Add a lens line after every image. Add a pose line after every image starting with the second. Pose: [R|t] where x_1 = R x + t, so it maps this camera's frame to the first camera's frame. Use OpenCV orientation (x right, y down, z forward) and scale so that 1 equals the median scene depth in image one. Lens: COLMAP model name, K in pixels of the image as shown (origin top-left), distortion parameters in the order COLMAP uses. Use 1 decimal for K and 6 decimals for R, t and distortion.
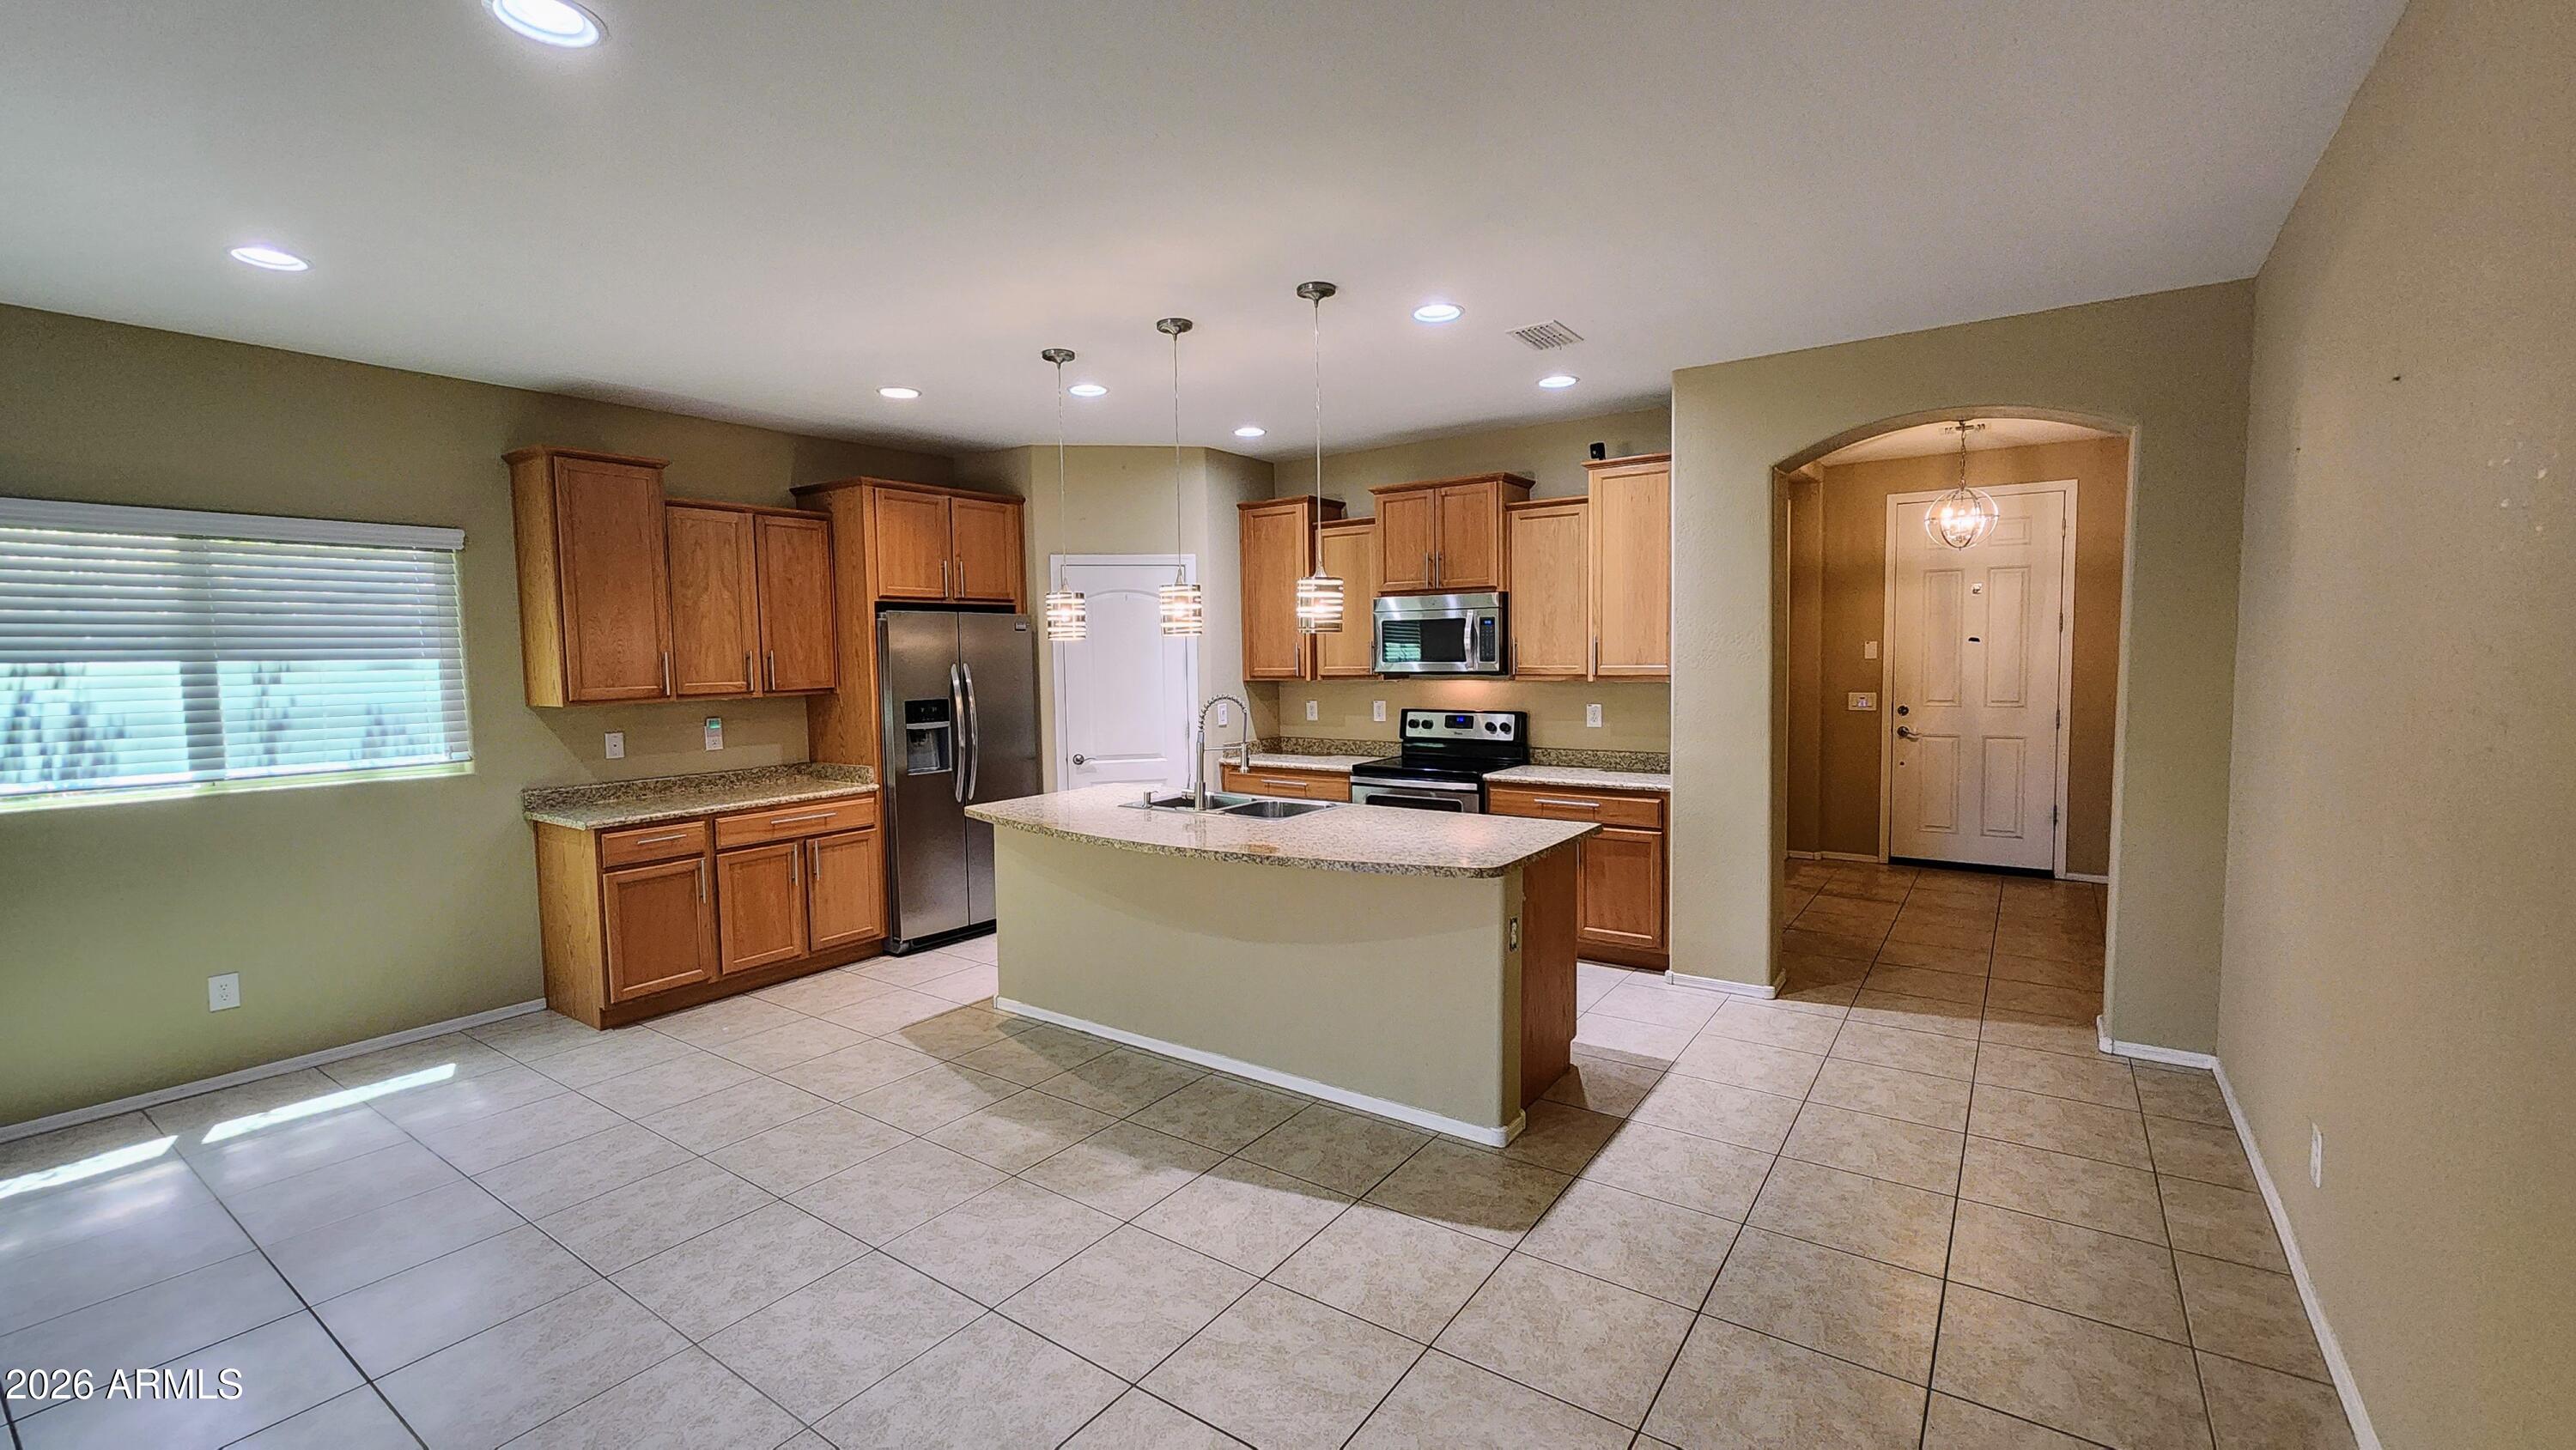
lens RADIAL K [[1049.2, 0, 1288.0], [0, 1049.2, 725.0], [0, 0, 1]] dist [0.000037, 0.000148]
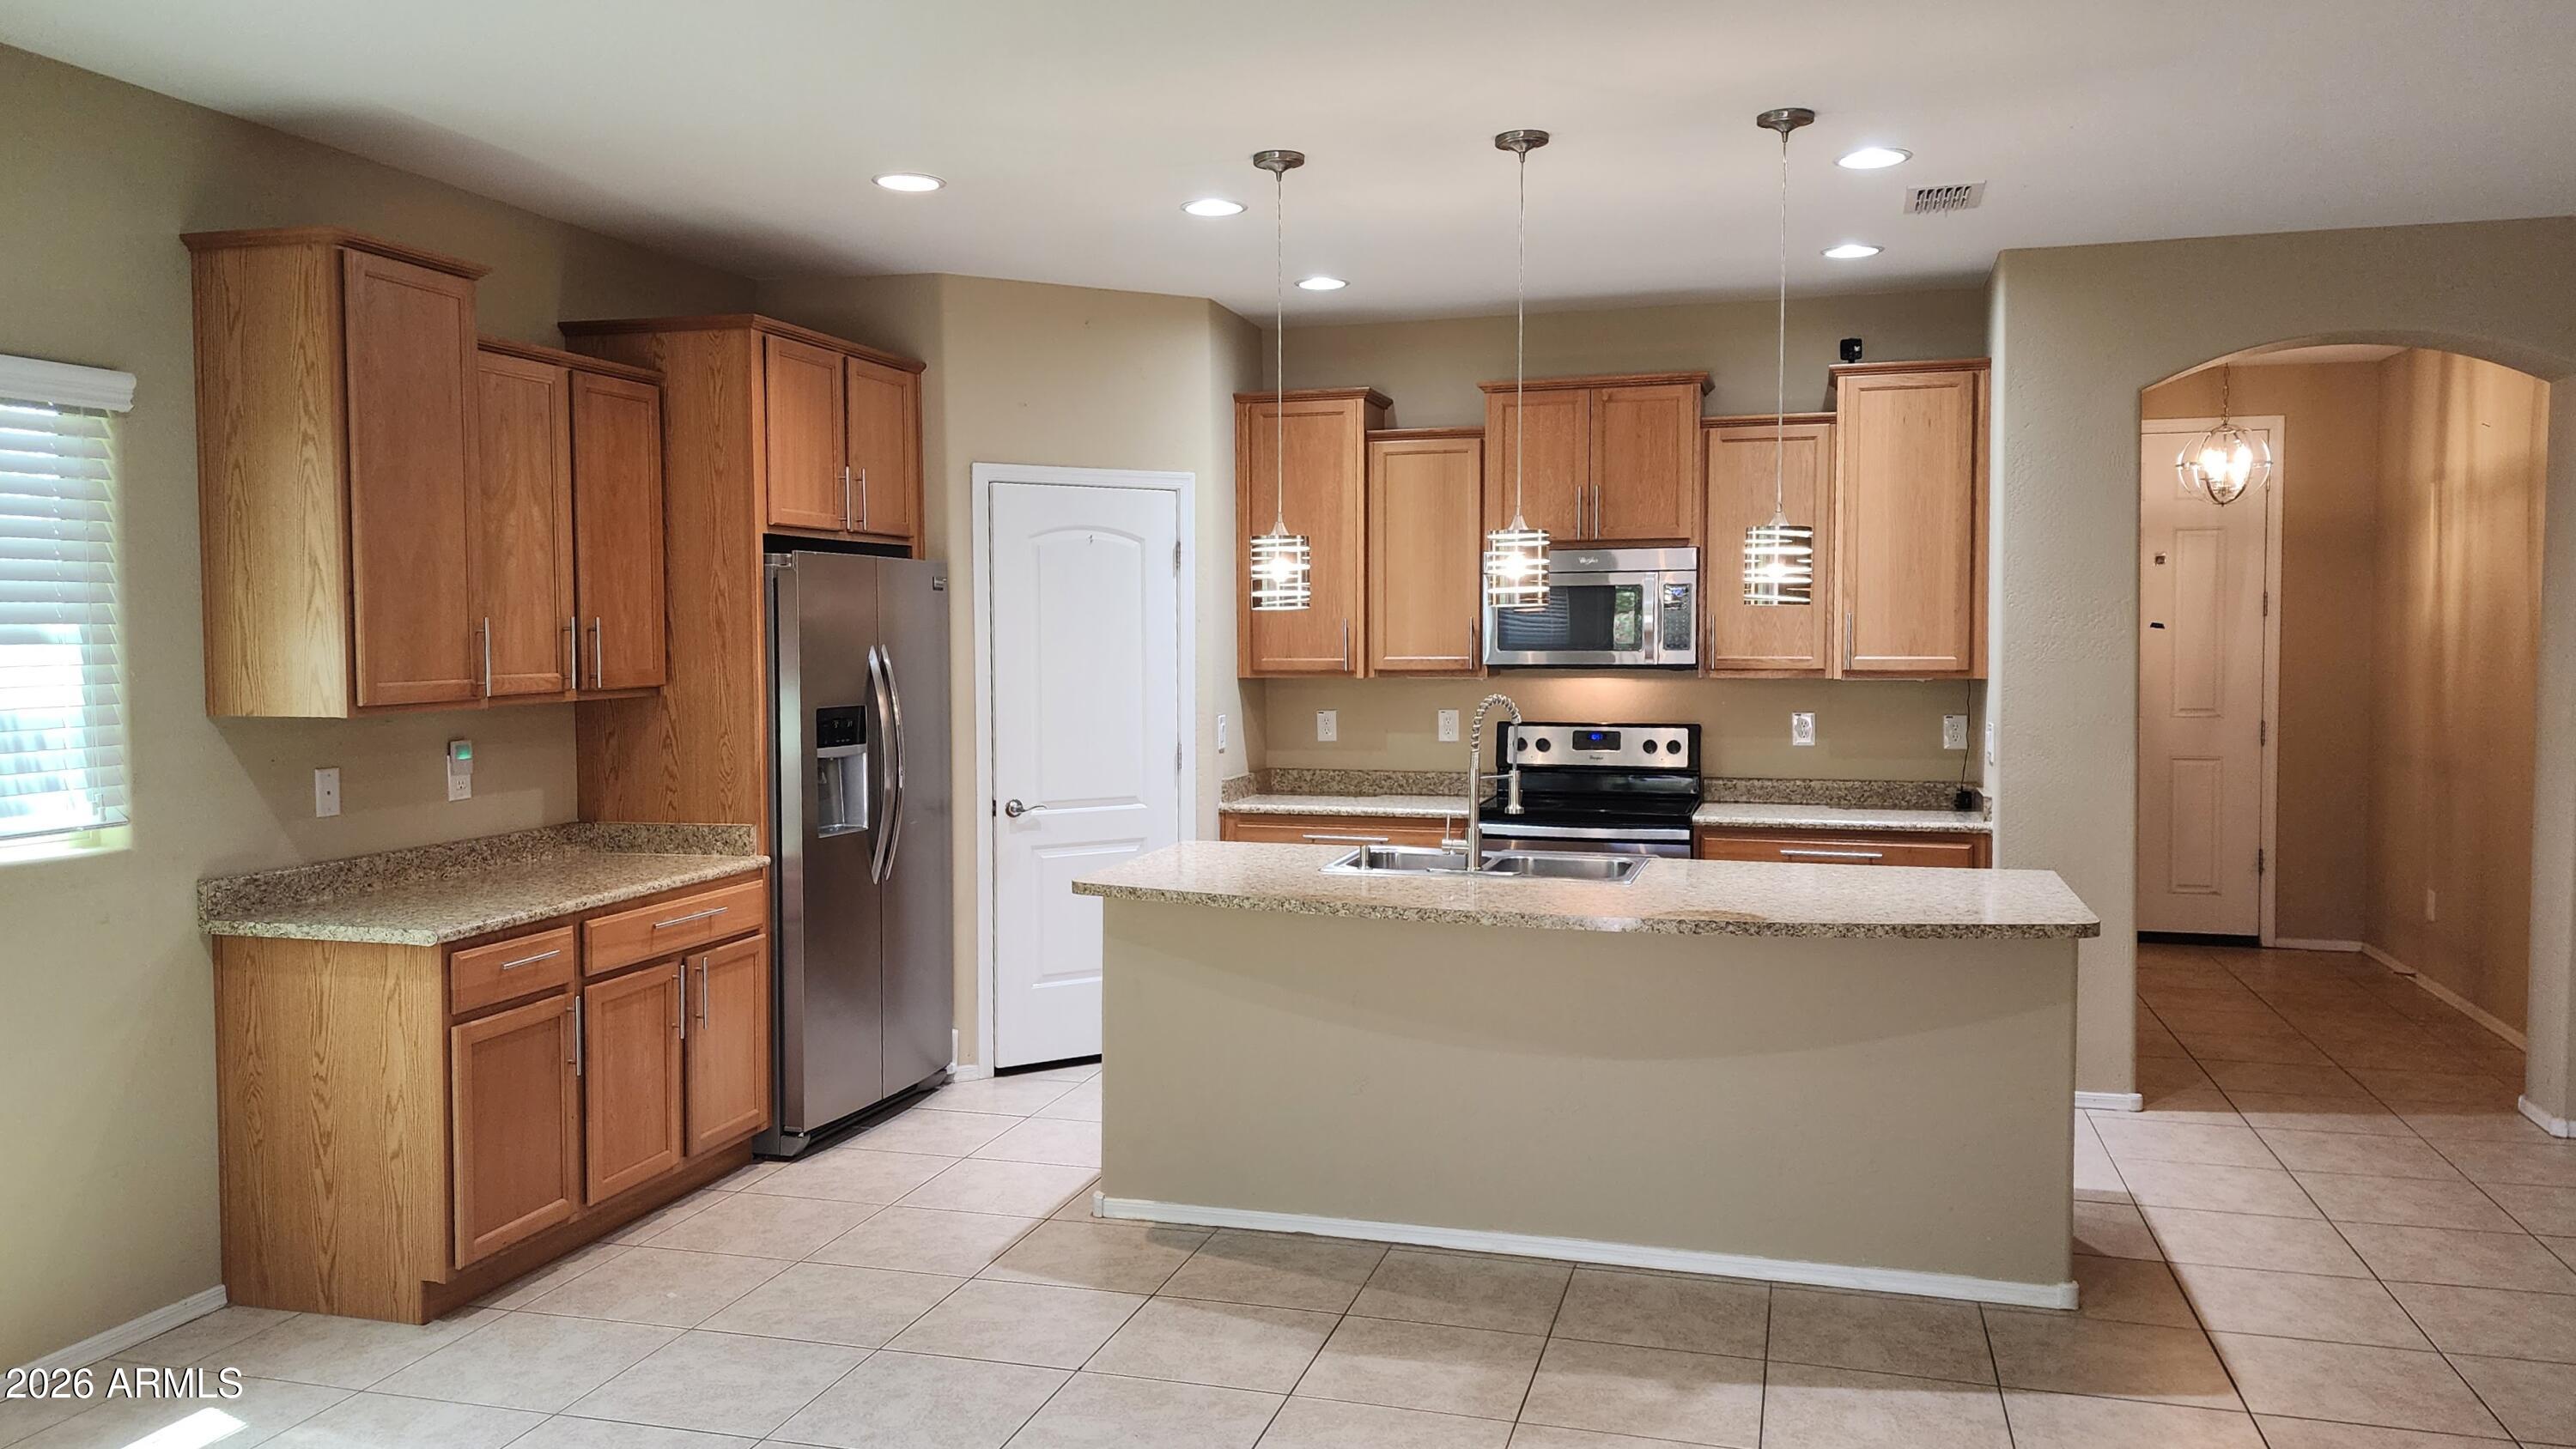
lens RADIAL K [[1839.2, 0, 1285.1], [0, 1839.2, 709.2], [0, 0, 1]] dist [0.084938, -0.116284]
pose [[0.944589, -0.001293, 0.328253, -0.459468], [0.010669, 0.999585, -0.026765, 0.007419], [-0.328082, 0.028784, 0.944211, -0.039053]]
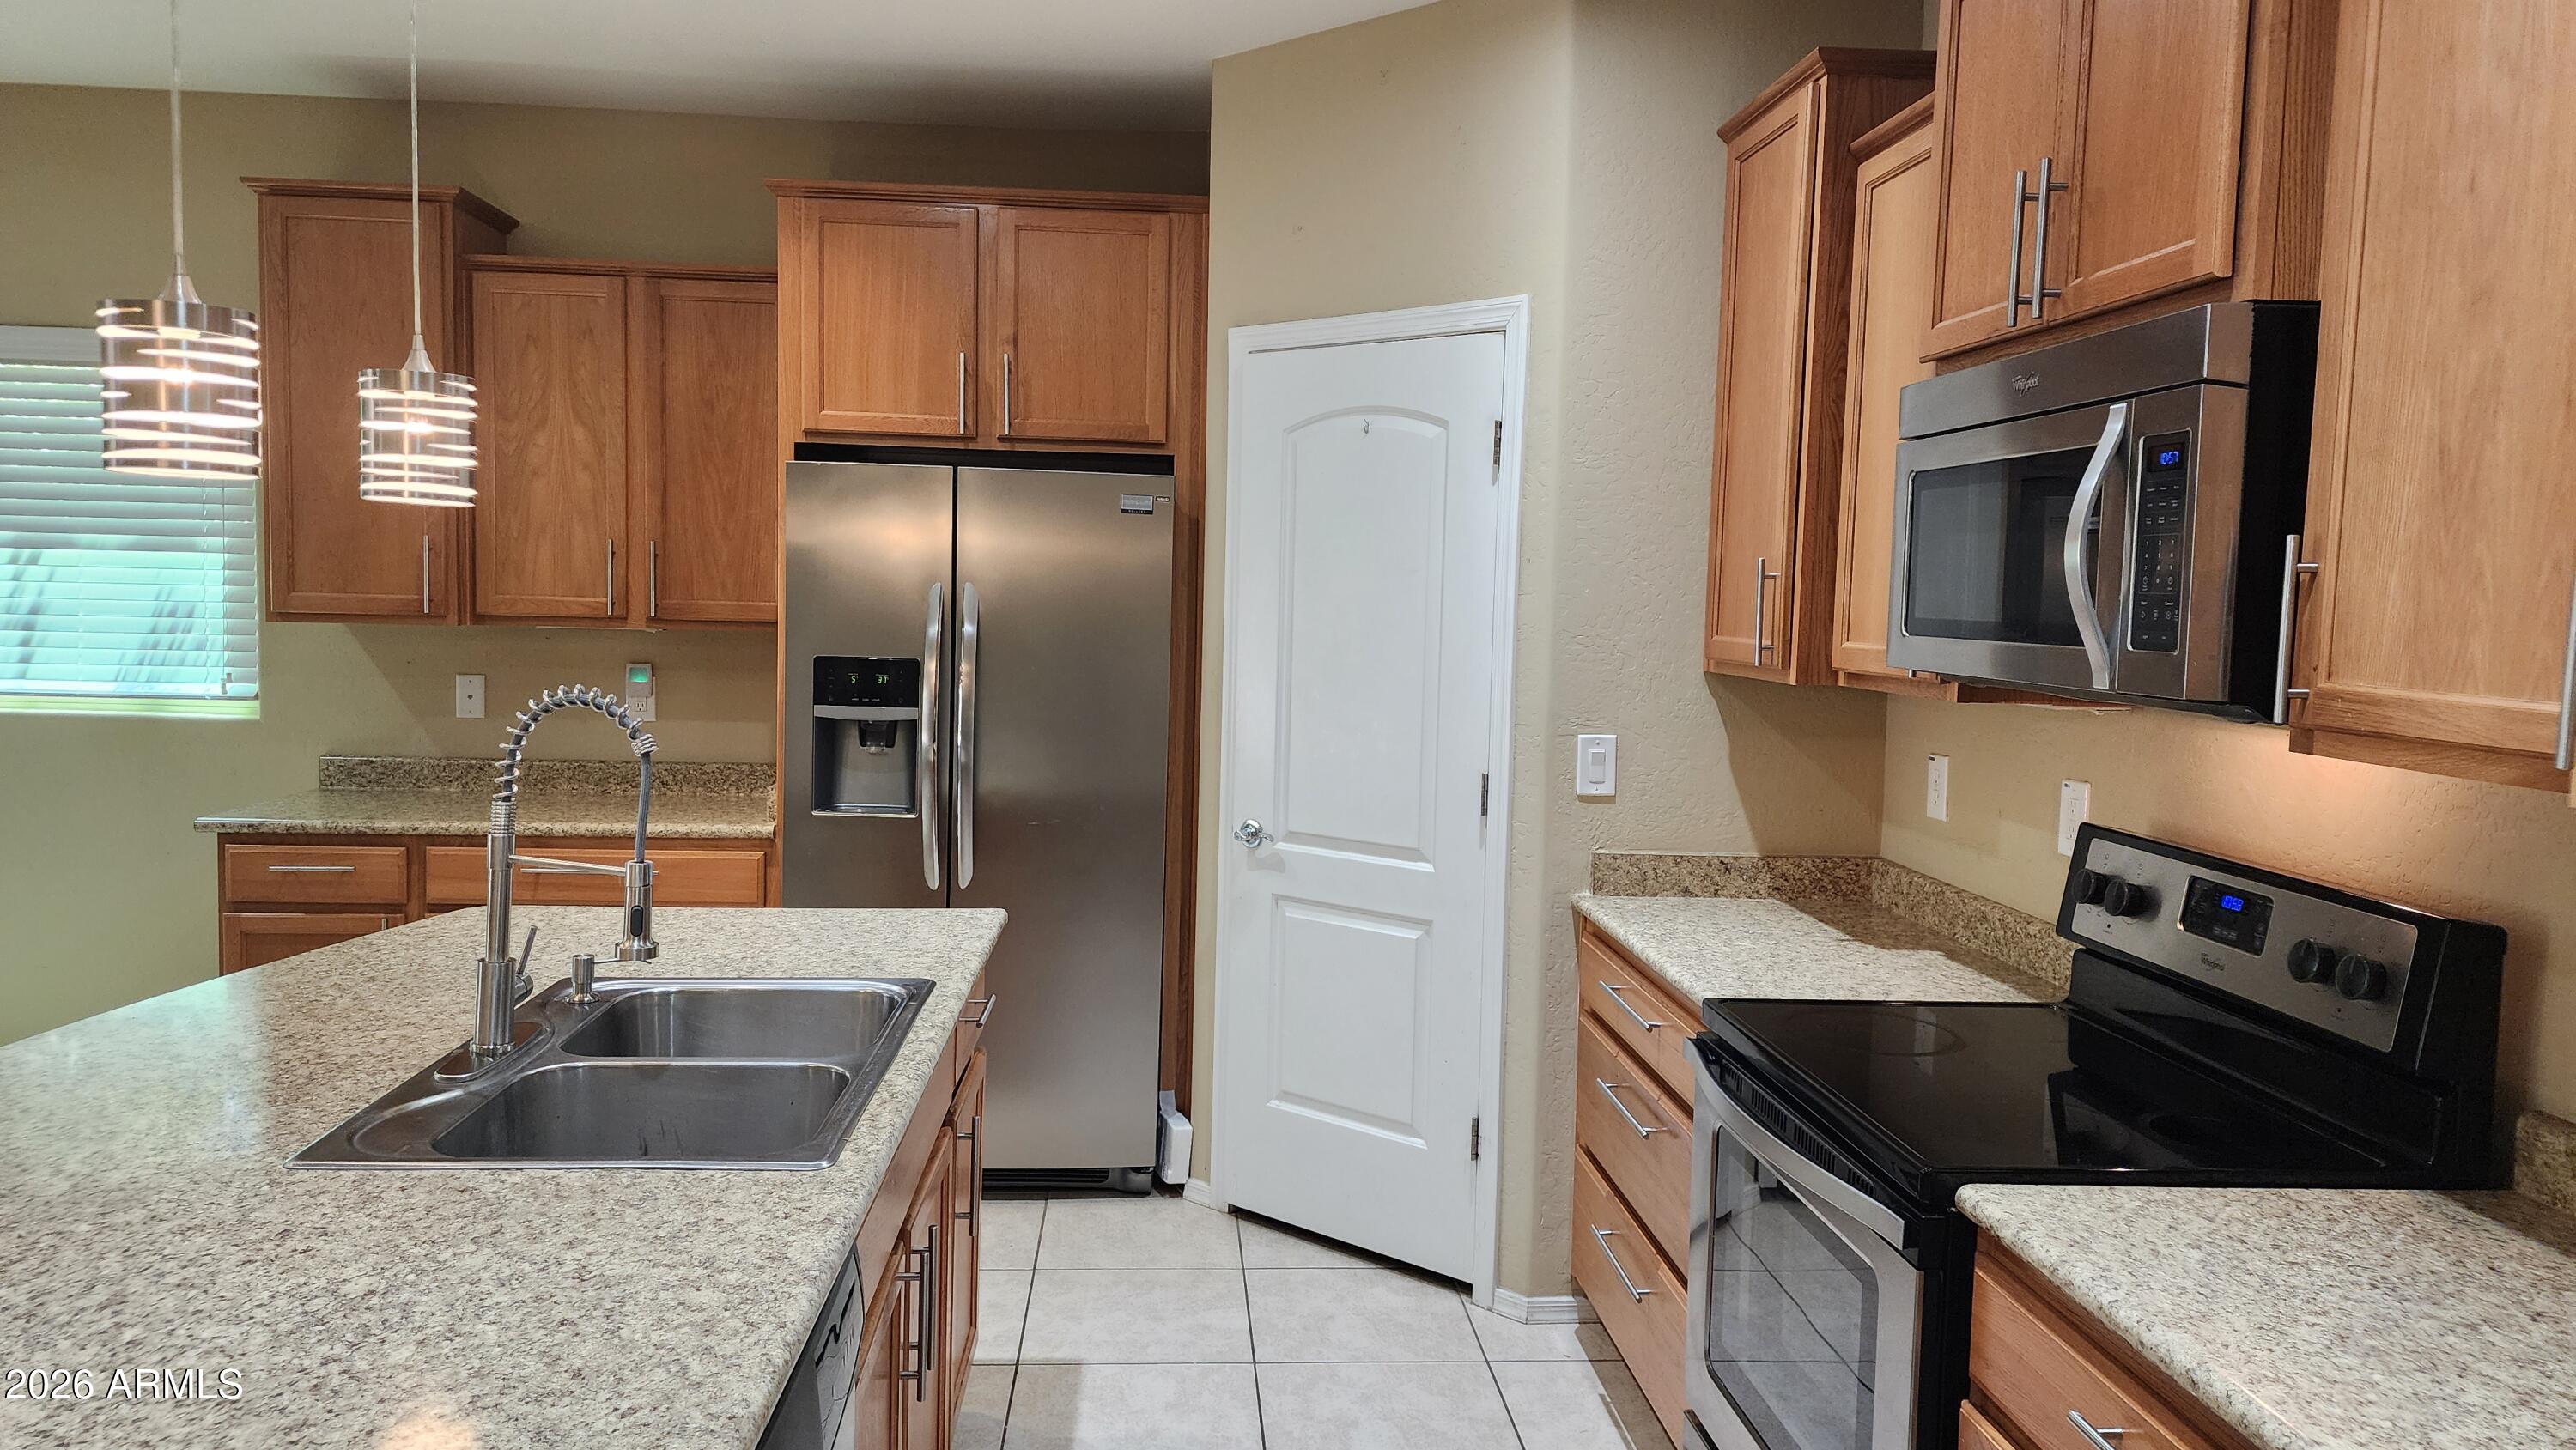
lens RADIAL K [[1740.4, 0, 1271.2], [0, 1740.4, 713.7], [0, 0, 1]] dist [0.058915, -0.002998]
pose [[0.620753, 0.090979, -0.778710, 0.373563], [-0.088951, 0.995003, 0.045342, -0.051168], [0.778944, 0.041121, 0.625744, 0.680573]]
